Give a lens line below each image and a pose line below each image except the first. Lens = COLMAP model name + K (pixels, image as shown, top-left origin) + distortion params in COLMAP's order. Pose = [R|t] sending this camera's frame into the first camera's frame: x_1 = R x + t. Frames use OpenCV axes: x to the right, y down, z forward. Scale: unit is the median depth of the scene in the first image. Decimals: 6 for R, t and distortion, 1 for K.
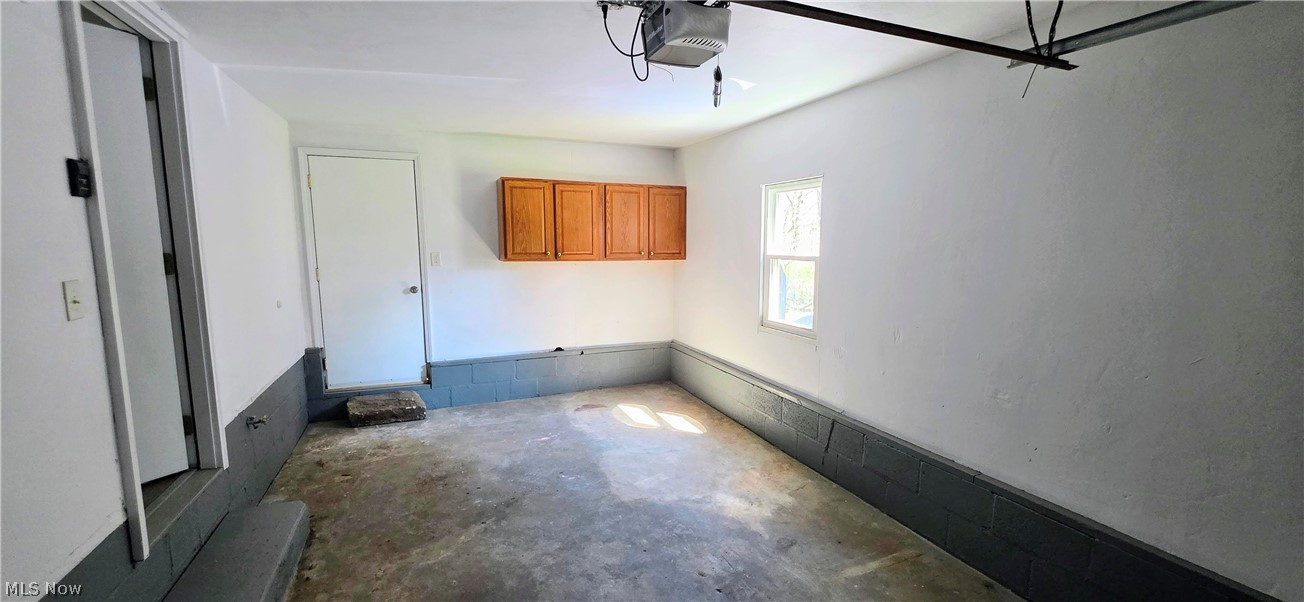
lens RADIAL K [[520.2, 0, 659.9], [0, 520.2, 305.0], [0, 0, 1]] dist [-0.001343, -0.000584]
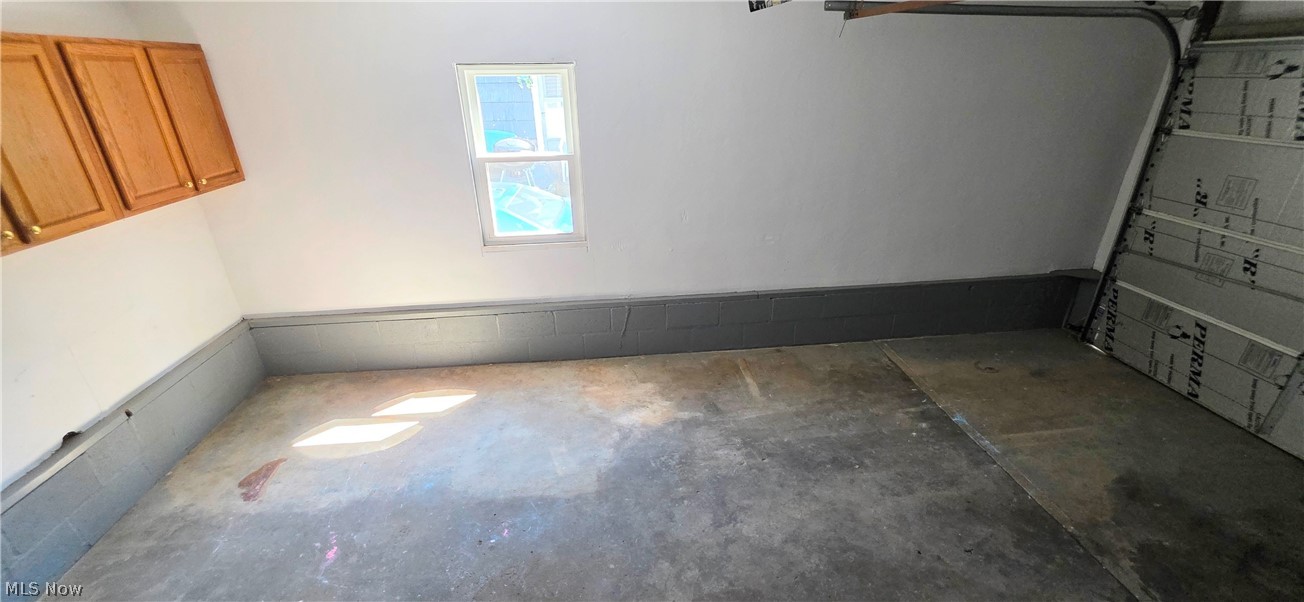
lens RADIAL K [[520.2, 0, 659.9], [0, 520.2, 305.0], [0, 0, 1]] dist [-0.001343, -0.000584]
pose [[0.292228, -0.398363, 0.869430, -0.469579], [0.131714, 0.917216, 0.375987, -0.144801], [-0.947235, 0.004642, 0.320506, 0.455243]]
